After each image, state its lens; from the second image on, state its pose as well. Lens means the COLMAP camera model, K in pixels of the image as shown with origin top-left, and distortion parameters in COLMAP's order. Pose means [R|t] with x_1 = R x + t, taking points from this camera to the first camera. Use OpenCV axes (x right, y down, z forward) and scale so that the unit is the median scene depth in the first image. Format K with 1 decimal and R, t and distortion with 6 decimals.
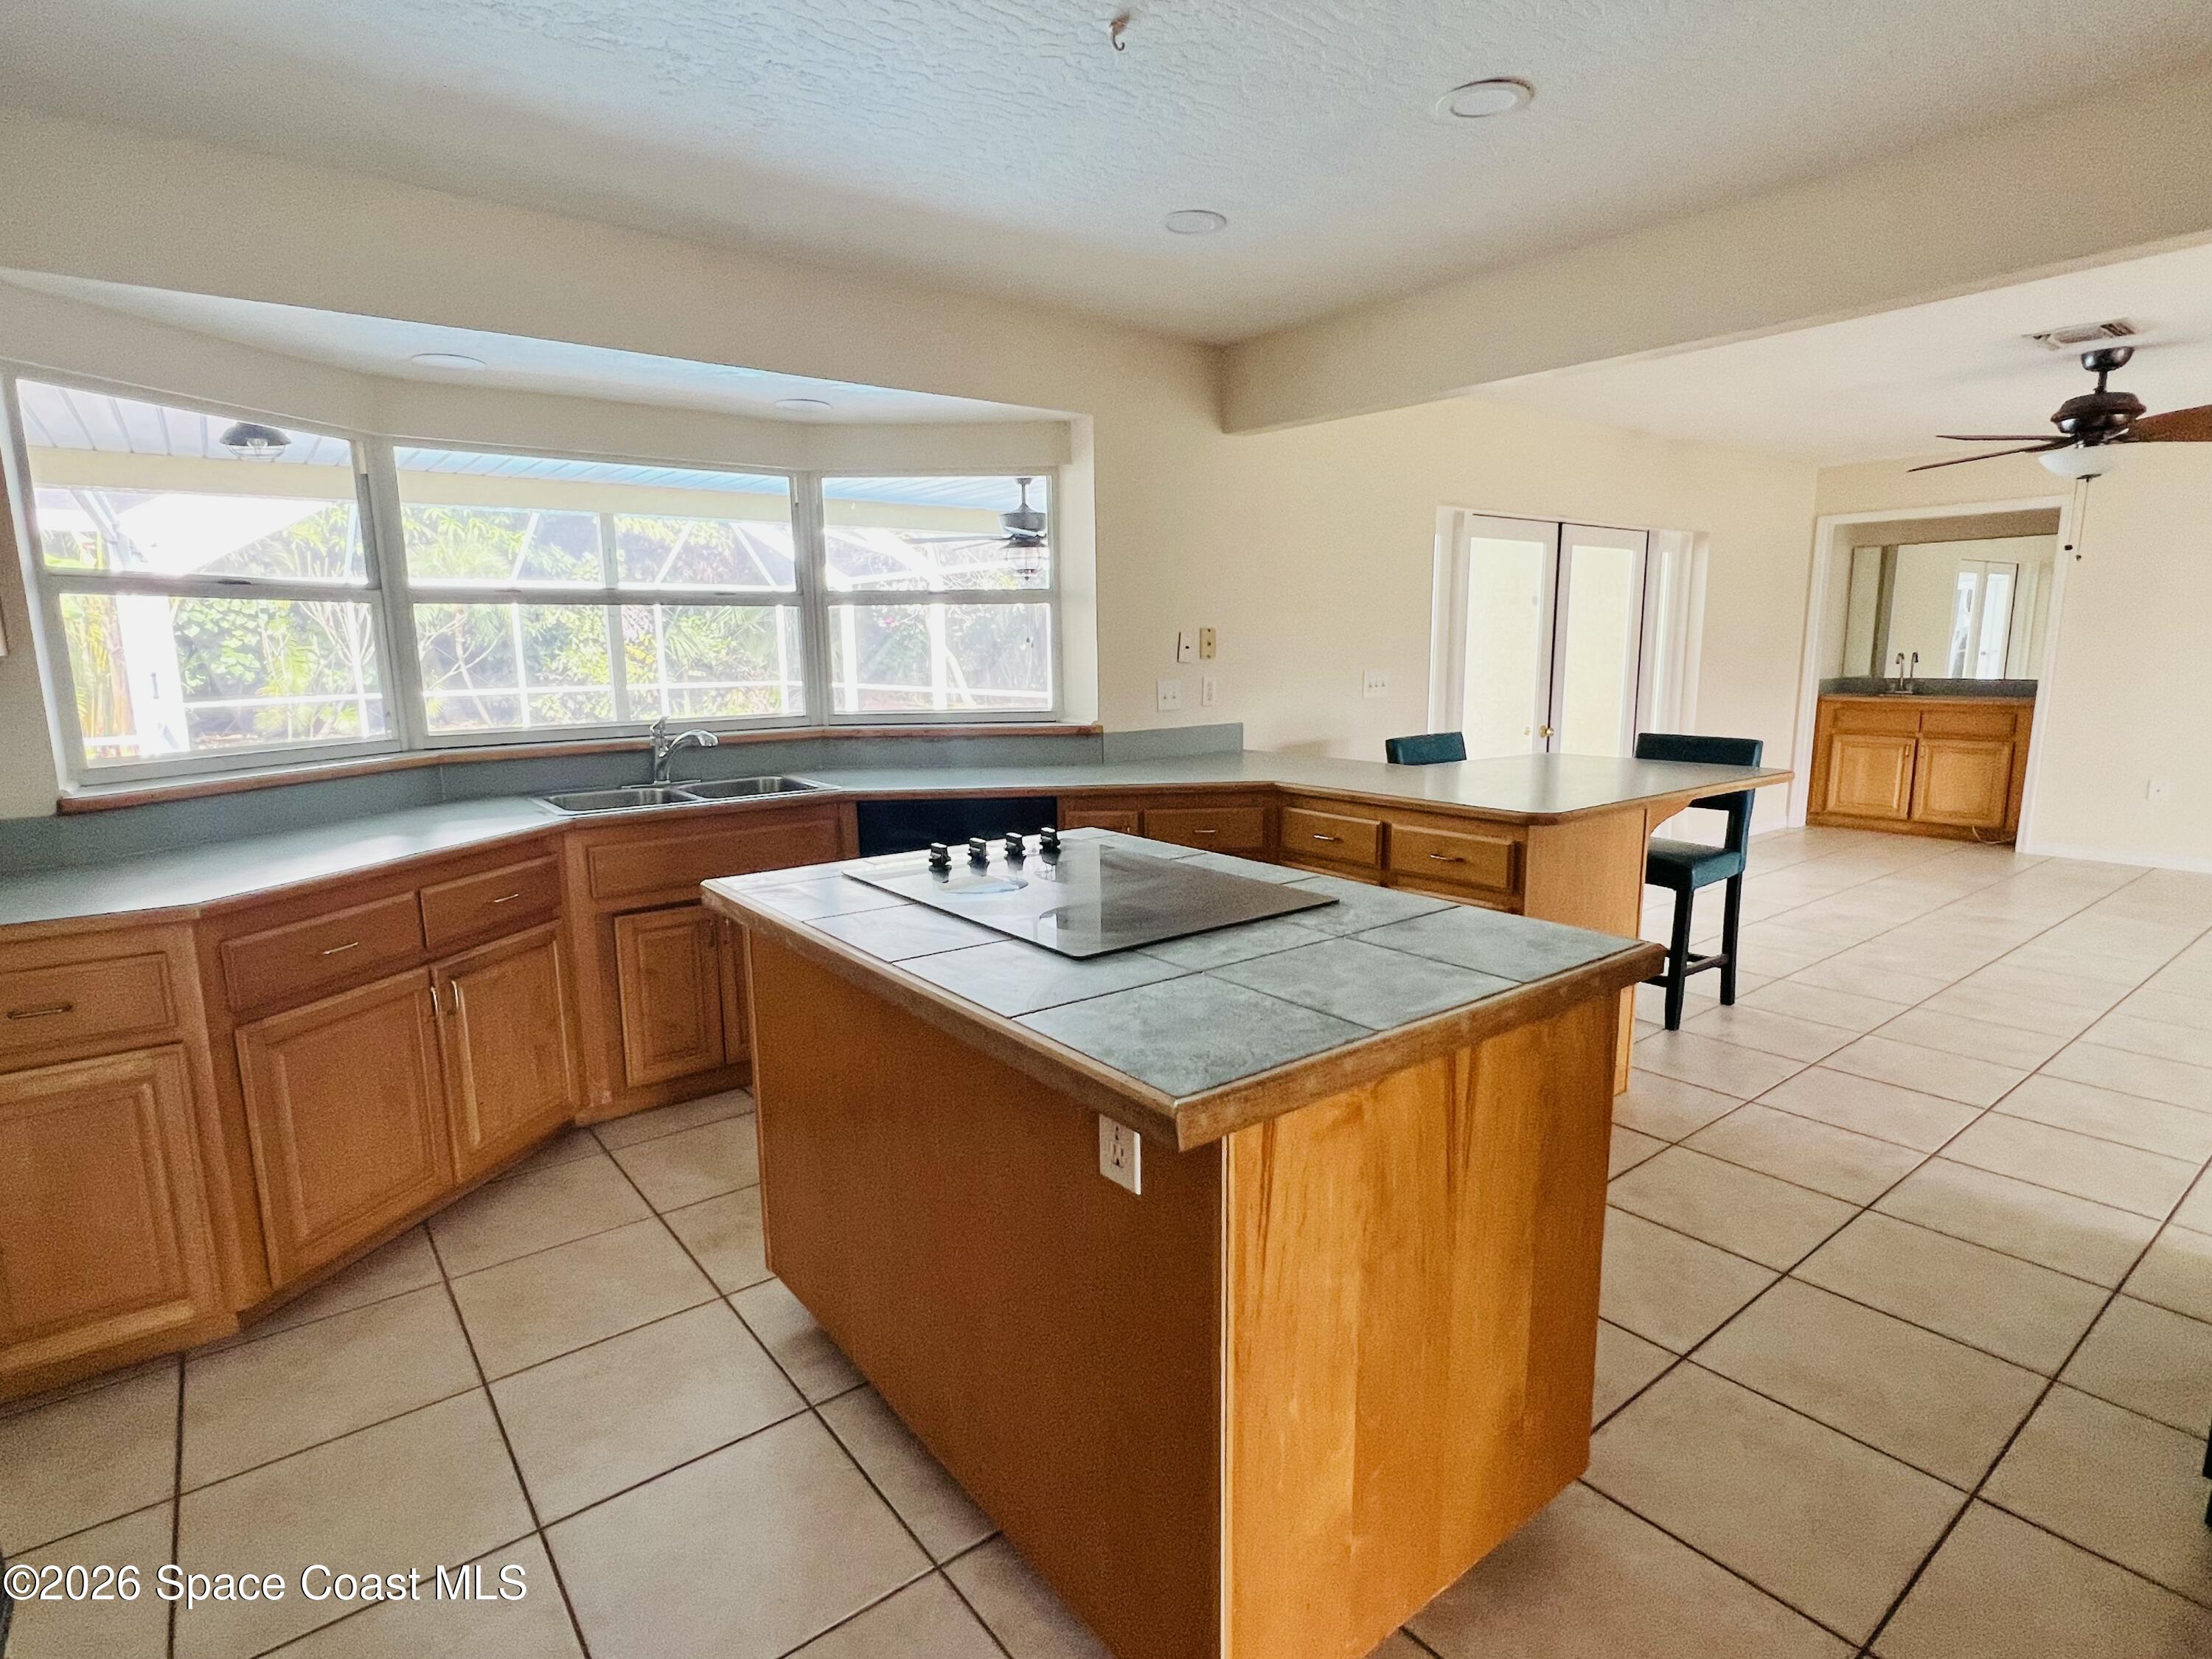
lens RADIAL K [[1138.9, 0, 1106.0], [0, 1138.9, 829.5], [0, 0, 1]] dist [0.000391, 0.000447]
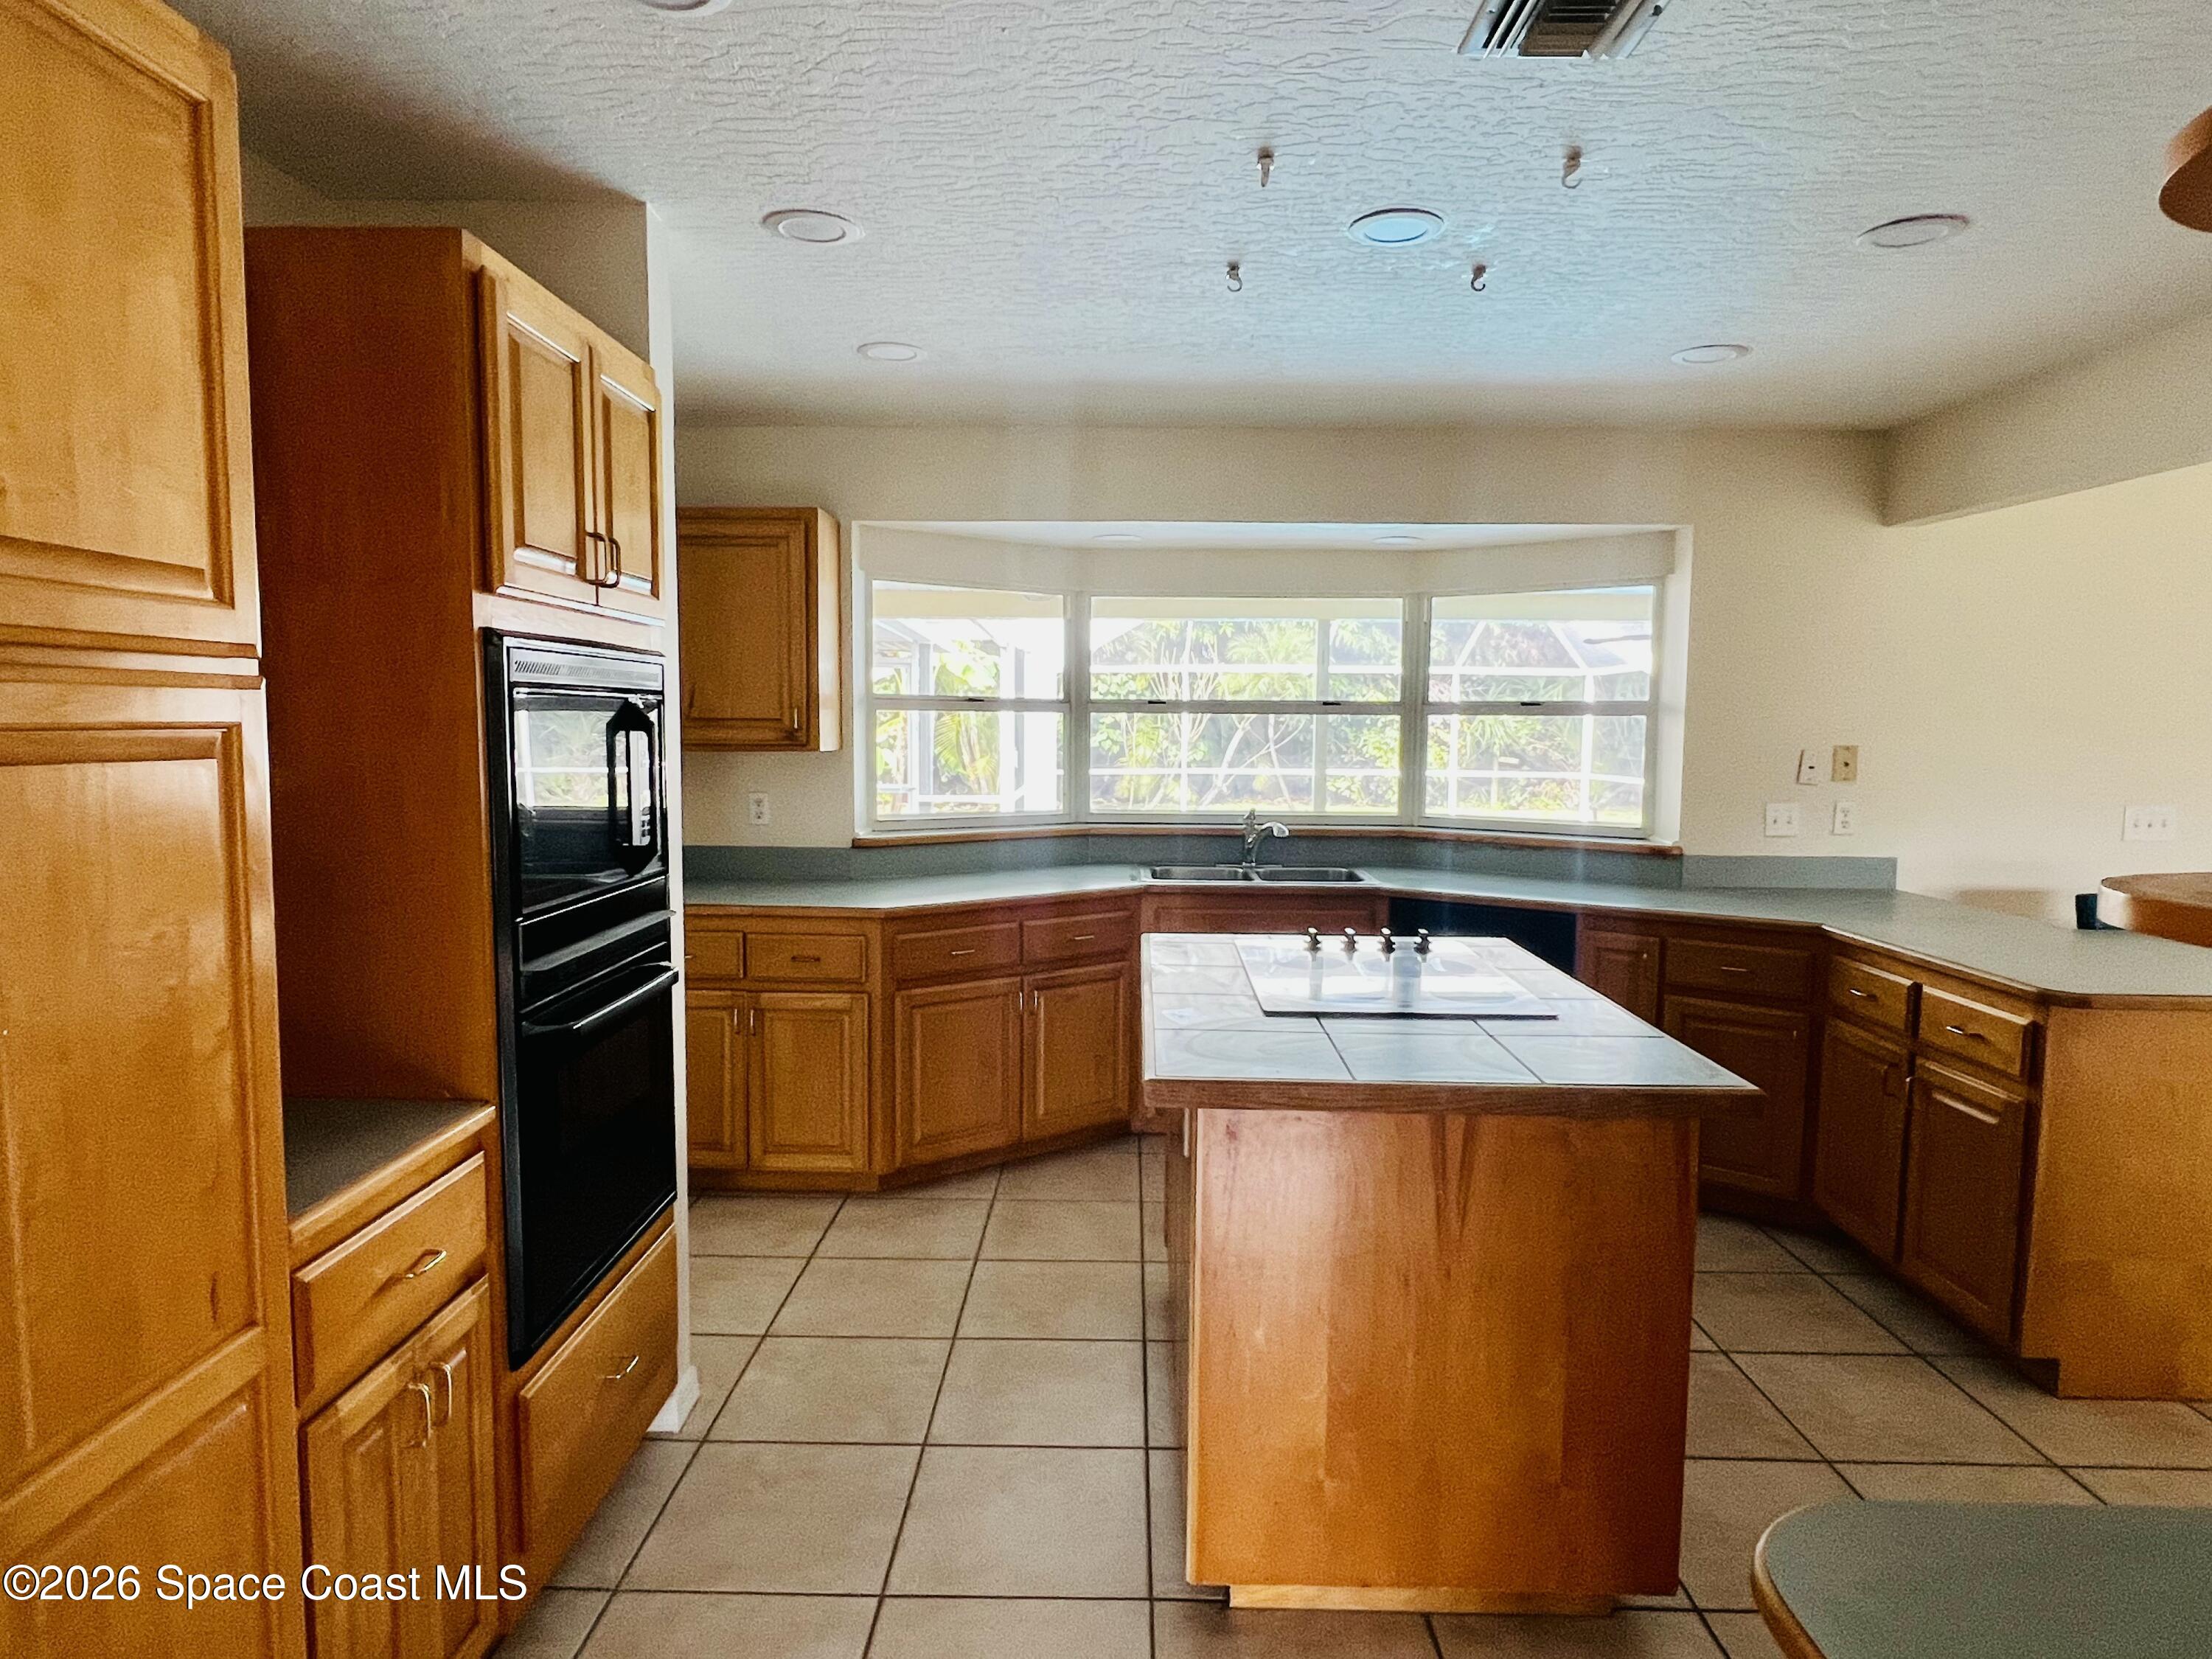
lens RADIAL K [[1306.9, 0, 1106.0], [0, 1306.9, 829.5], [0, 0, 1]] dist [0.000135, -0.001396]
pose [[0.778579, 0.072469, -0.623348, 0.339095], [-0.123054, 0.991656, -0.038411, -0.007405], [0.615363, 0.106612, 0.781001, -0.148774]]
